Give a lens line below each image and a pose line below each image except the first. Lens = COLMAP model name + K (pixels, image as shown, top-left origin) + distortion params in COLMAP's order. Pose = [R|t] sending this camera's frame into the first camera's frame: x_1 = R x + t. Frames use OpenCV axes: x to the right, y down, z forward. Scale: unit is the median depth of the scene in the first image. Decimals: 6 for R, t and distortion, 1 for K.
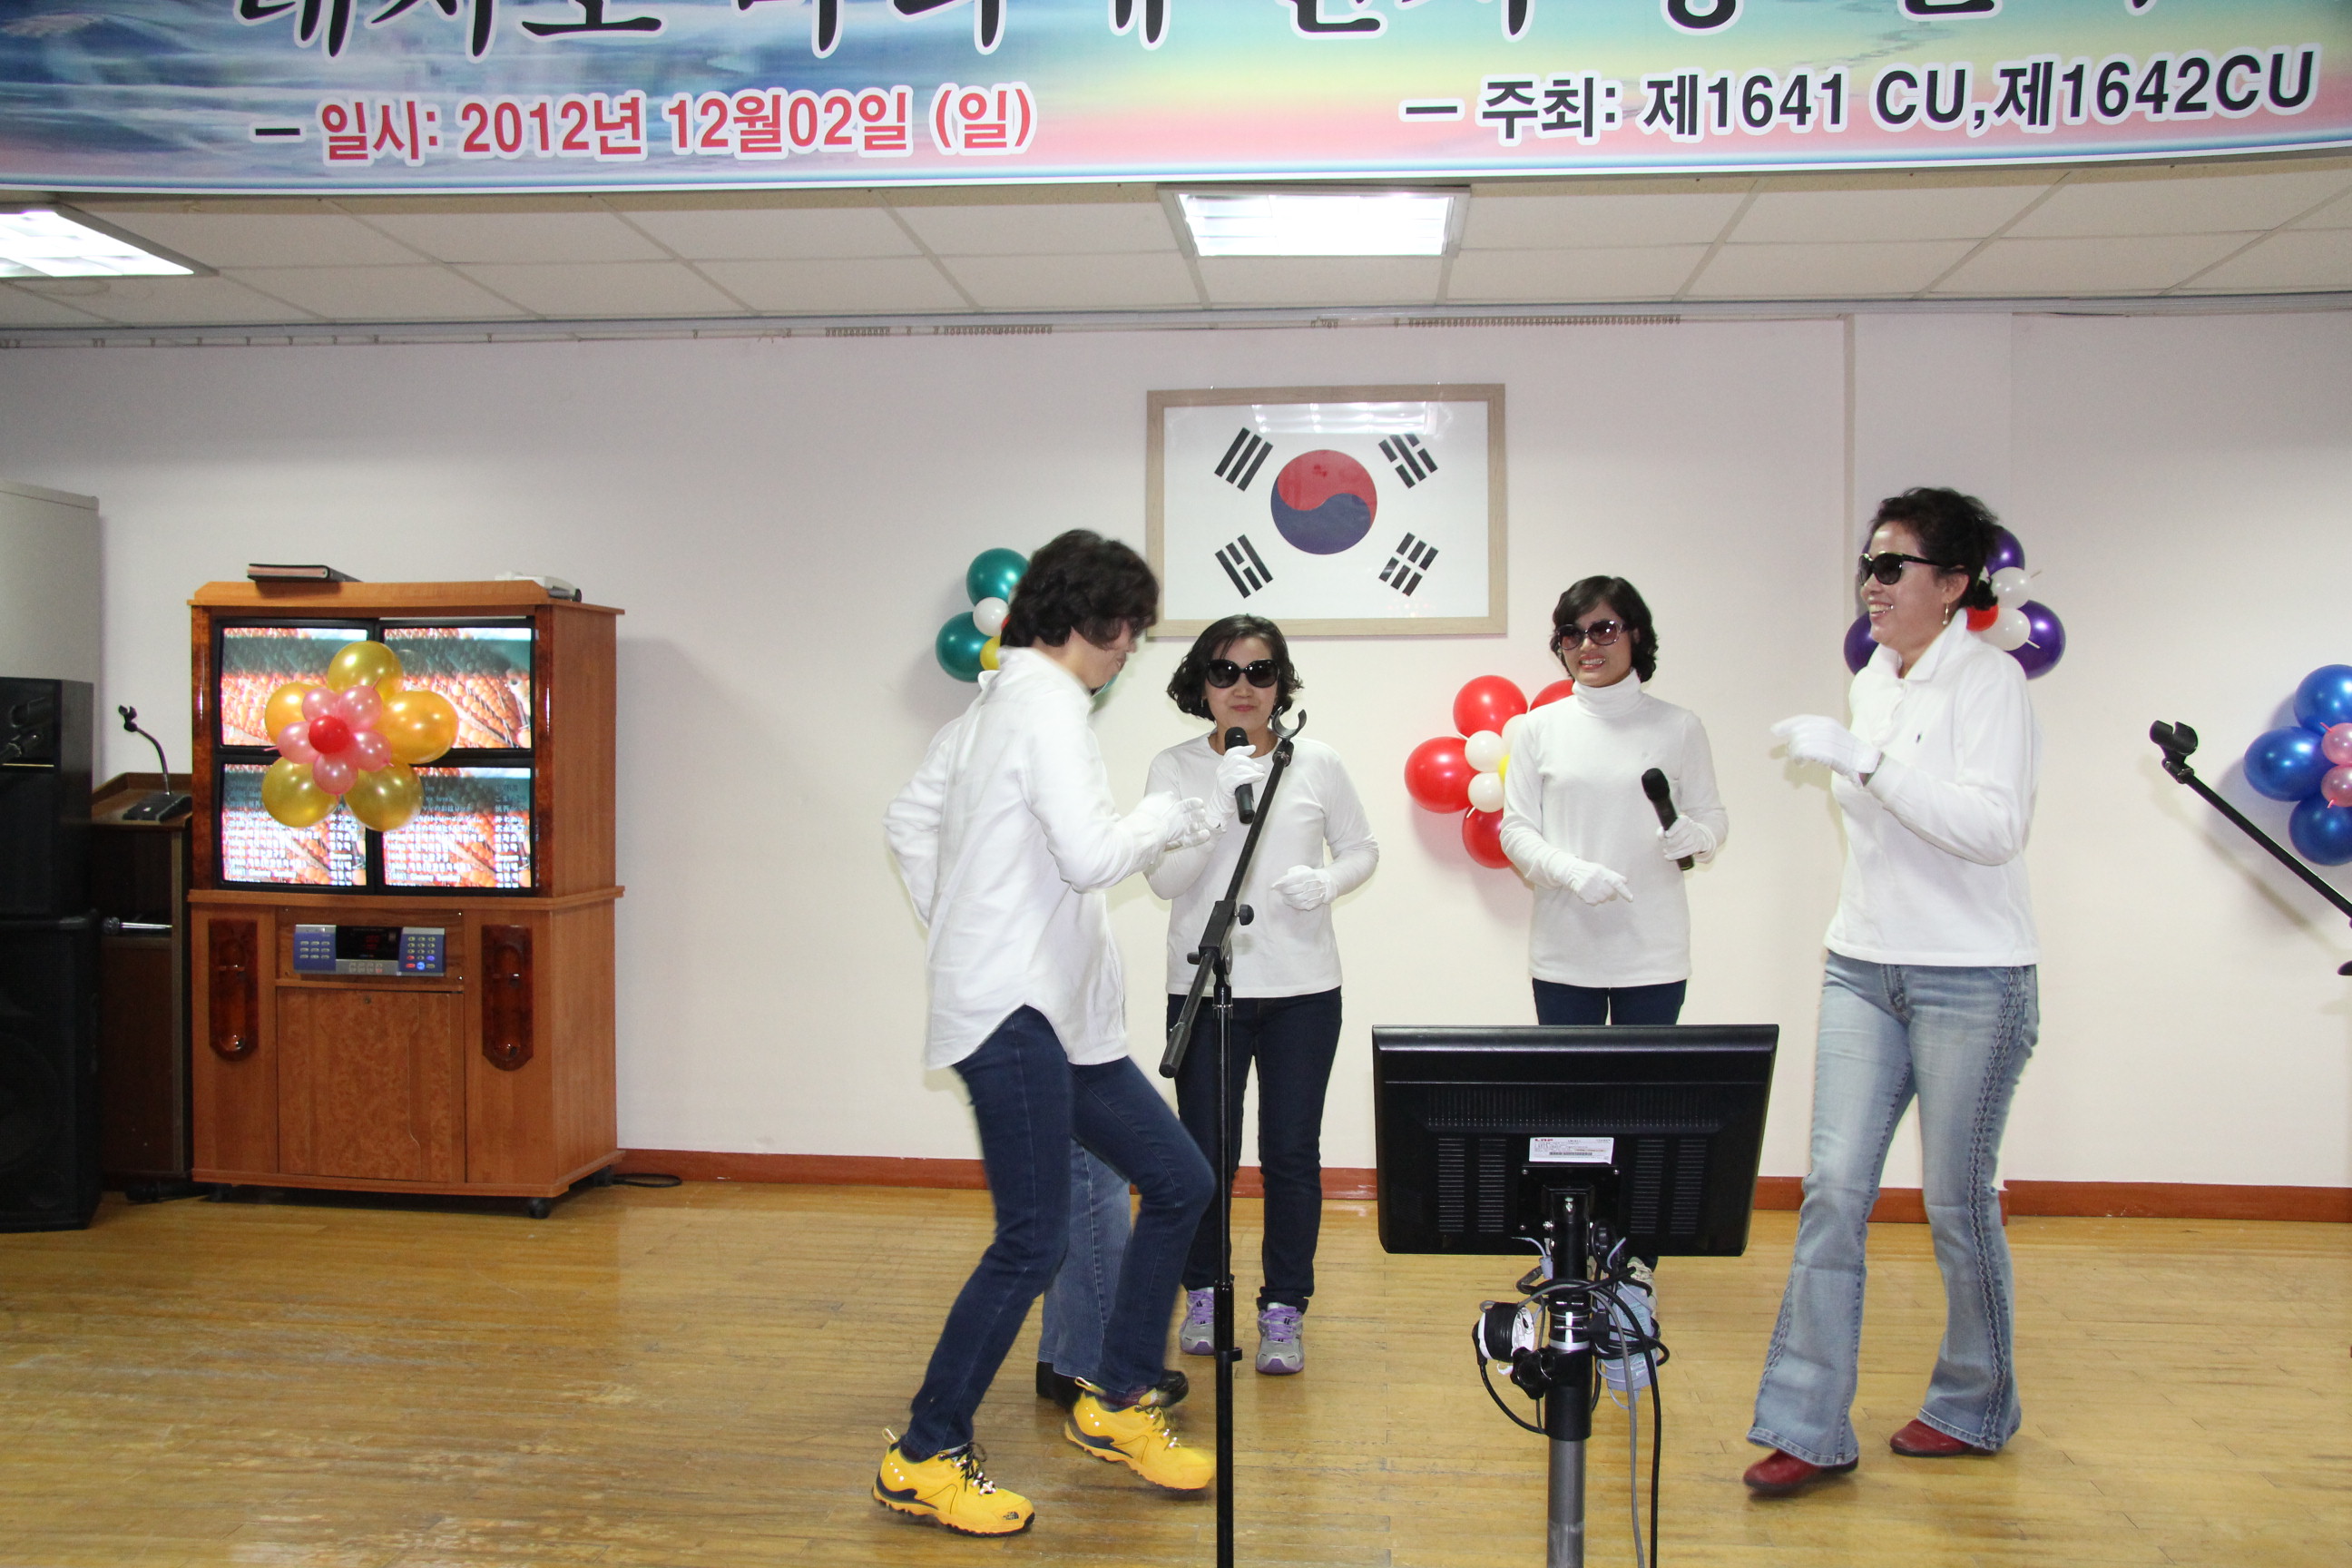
lens RADIAL K [[2226.5, 0, 1141.4], [0, 2226.5, 832.6], [0, 0, 1]] dist [-0.129388, 0.267807]
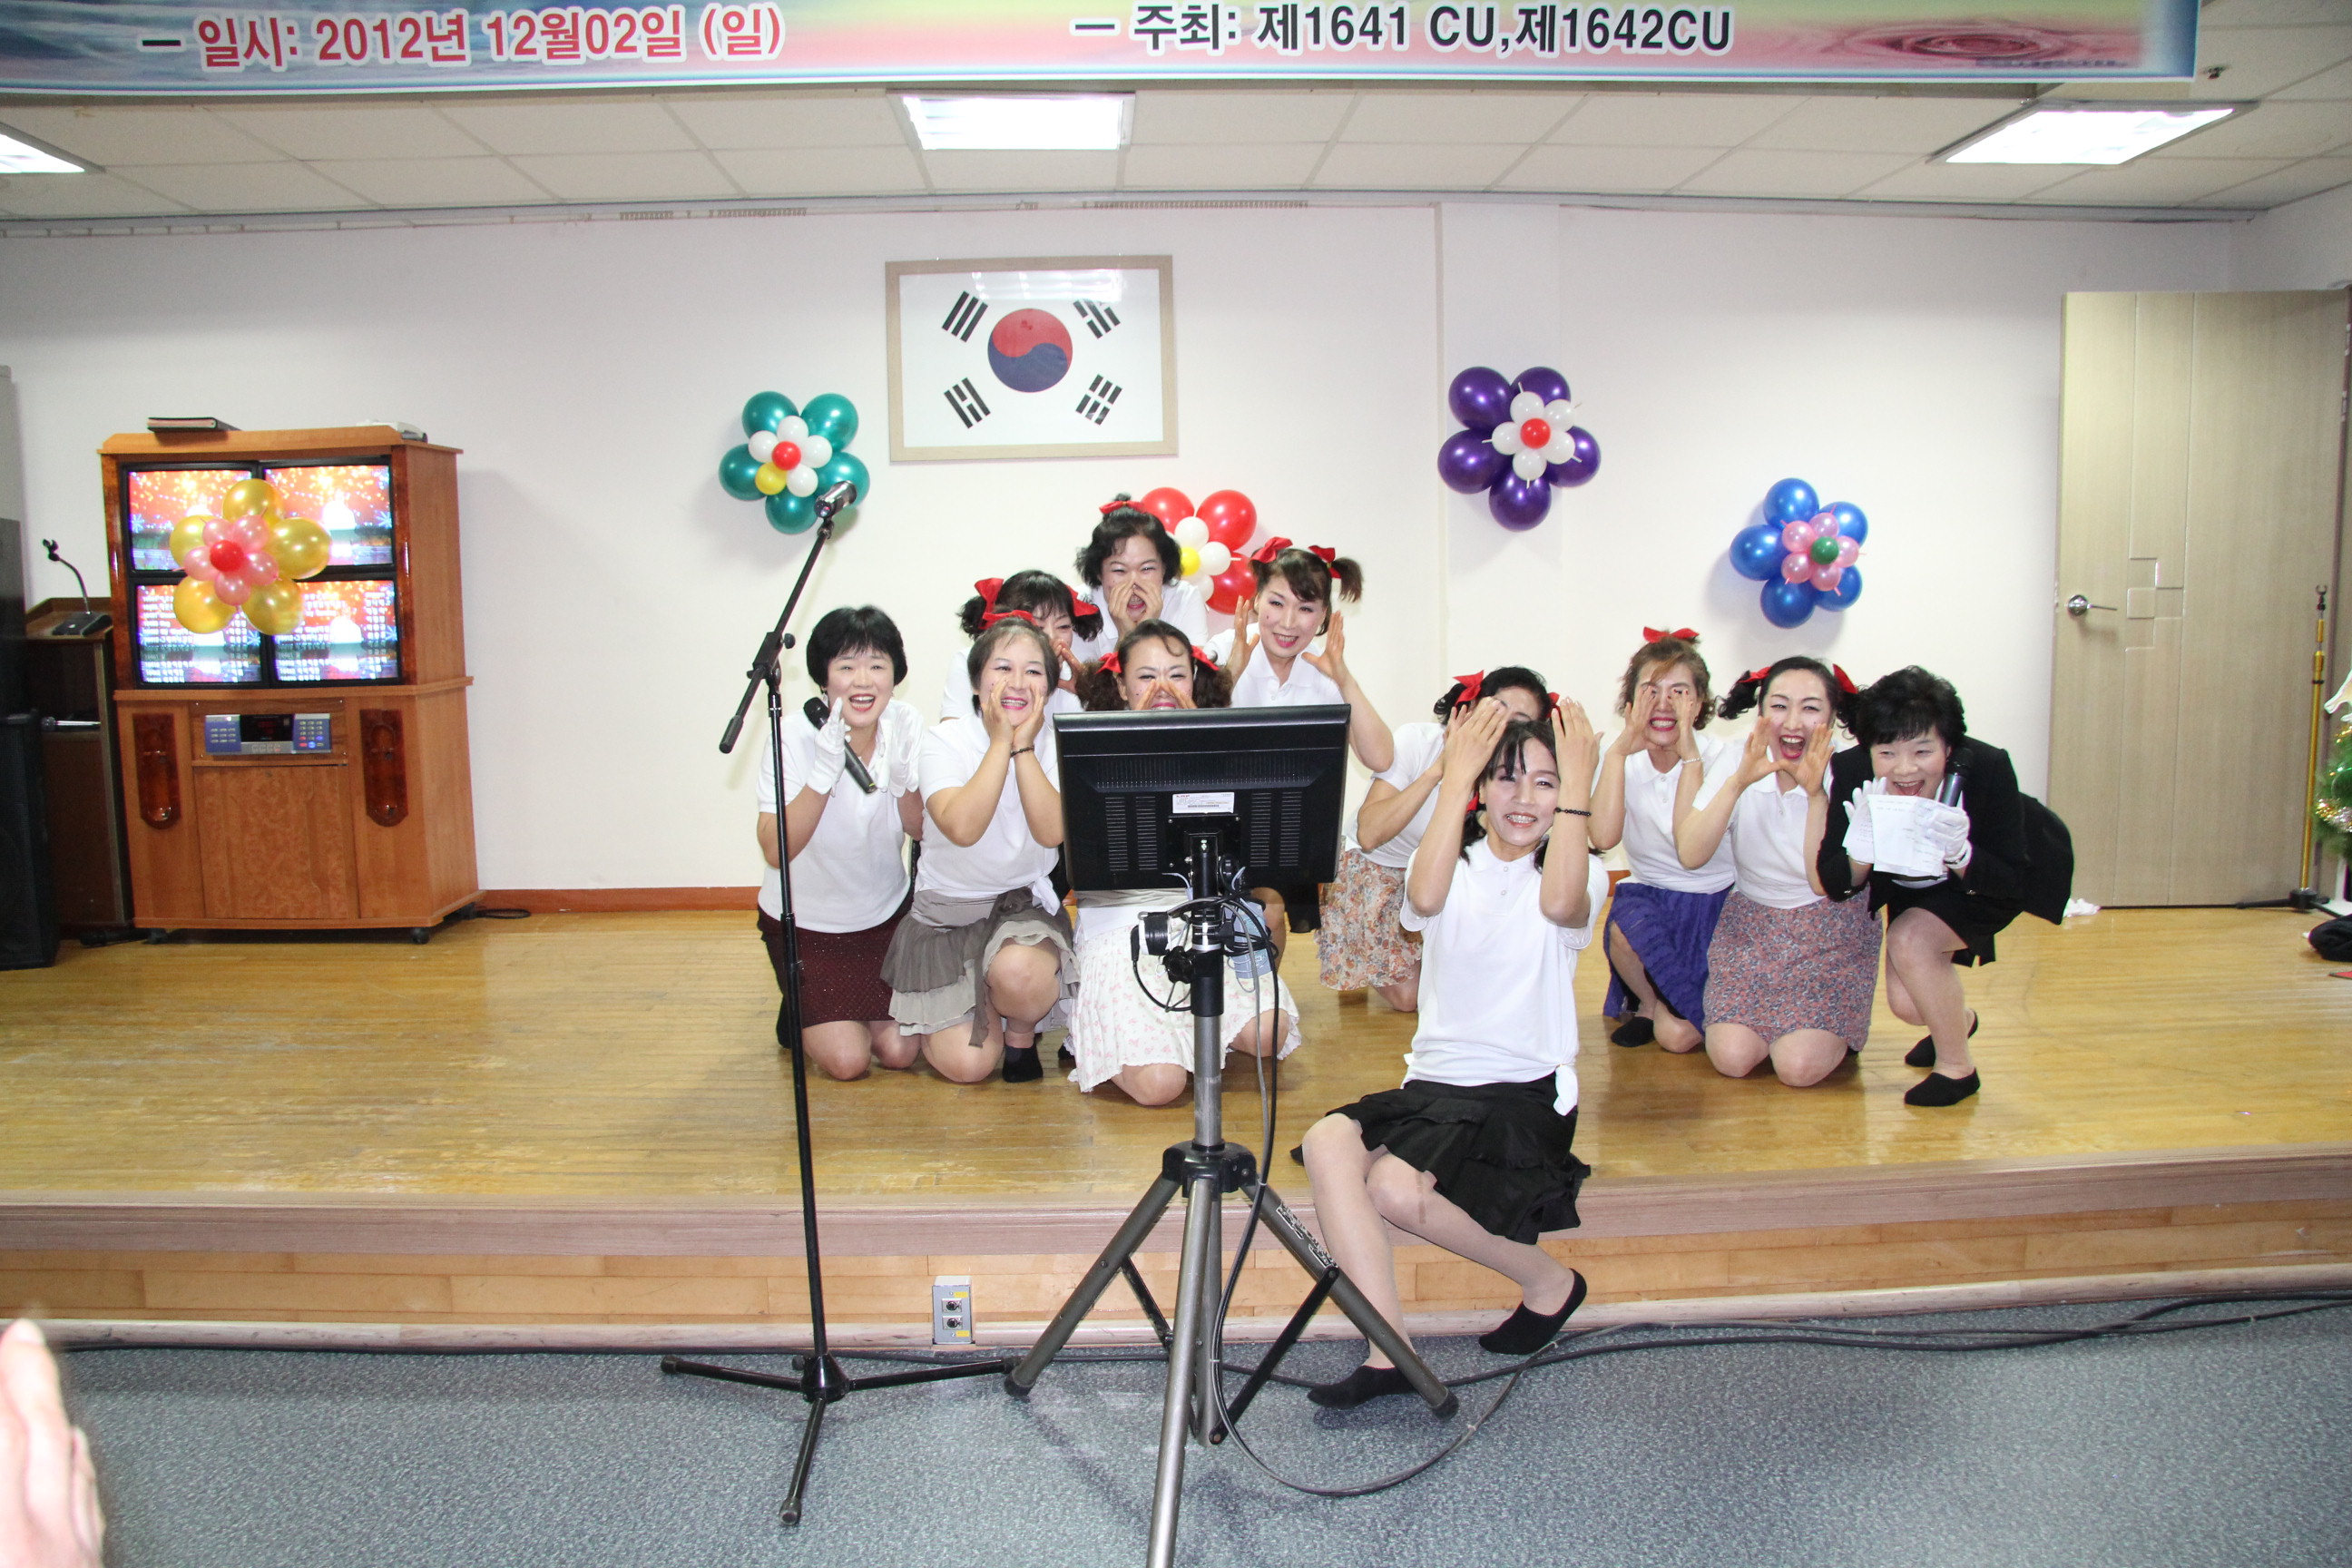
lens RADIAL K [[1826.0, 0, 1155.6], [0, 1826.0, 839.8], [0, 0, 1]] dist [-0.182099, 0.138016]
pose [[0.990365, -0.036538, 0.133571, 0.009100], [0.022426, 0.994149, 0.105668, 0.027743], [-0.136651, -0.101655, 0.985390, -0.055428]]
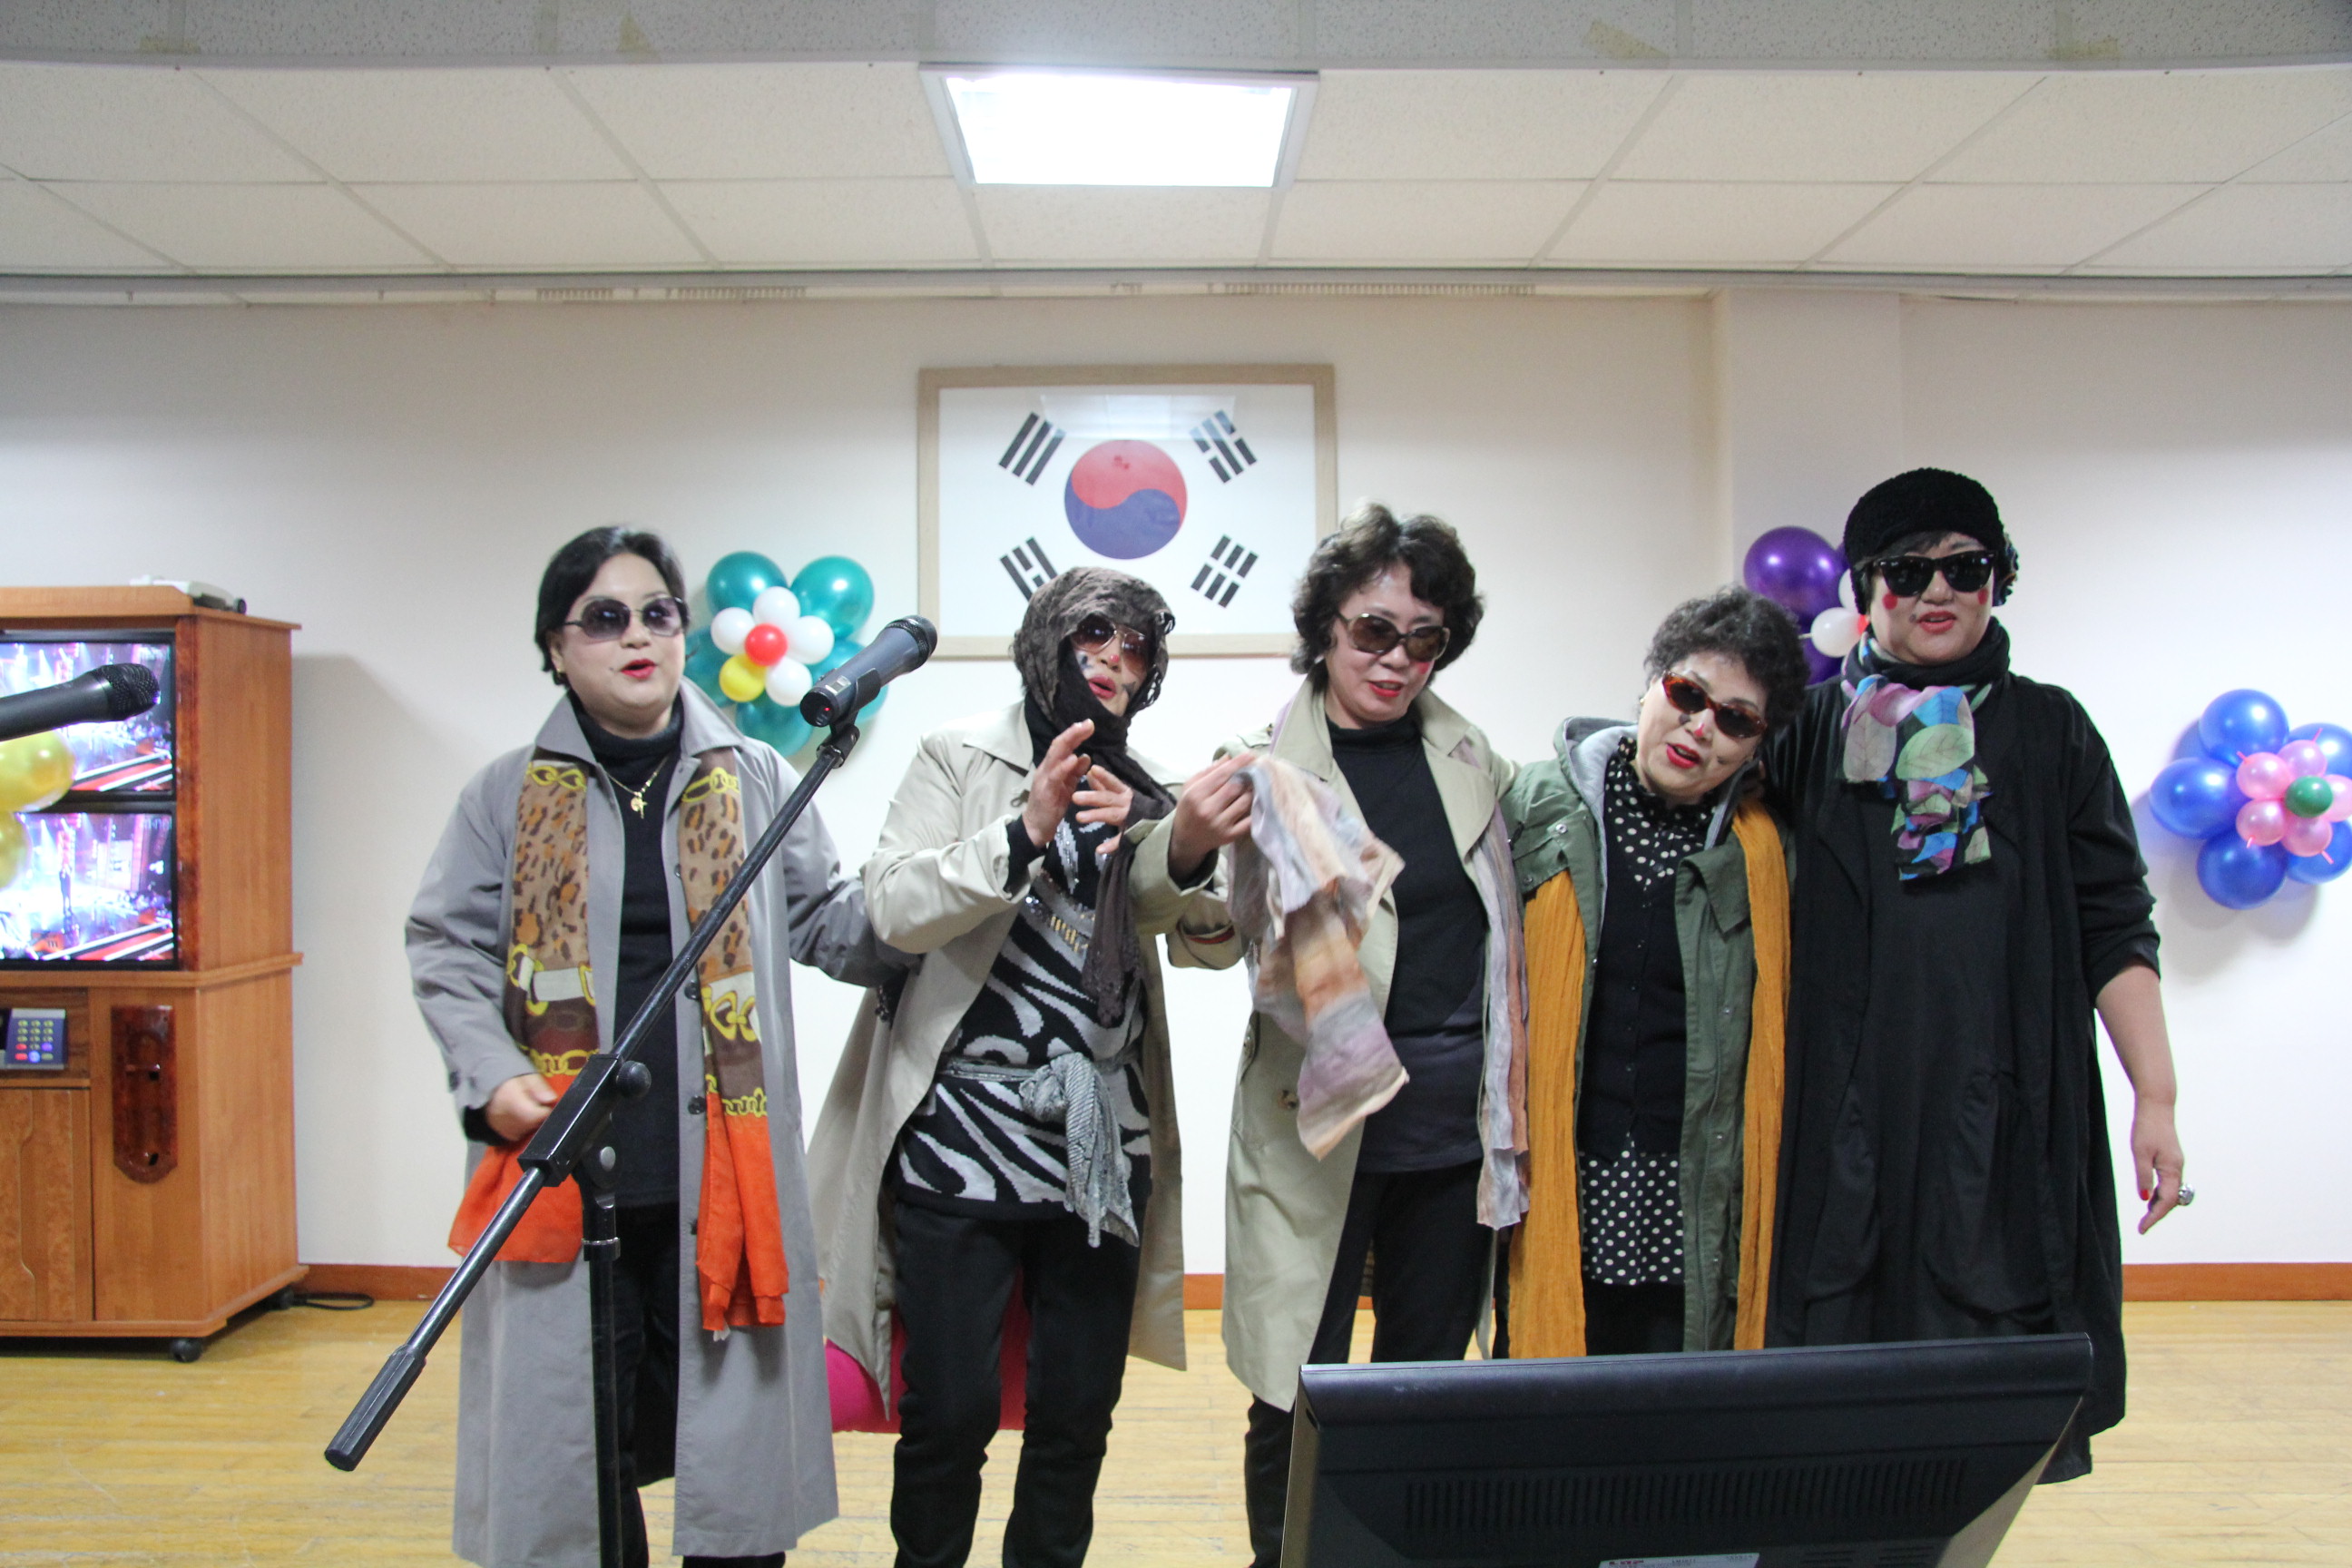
lens RADIAL K [[2017.3, 0, 1144.4], [0, 2017.3, 830.0], [0, 0, 1]] dist [-0.167422, 0.207627]
pose [[0.994999, -0.006323, 0.099682, 0.015598], [0.007980, 0.999836, -0.016239, -0.011974], [-0.099563, 0.016953, 0.994887, 0.330090]]
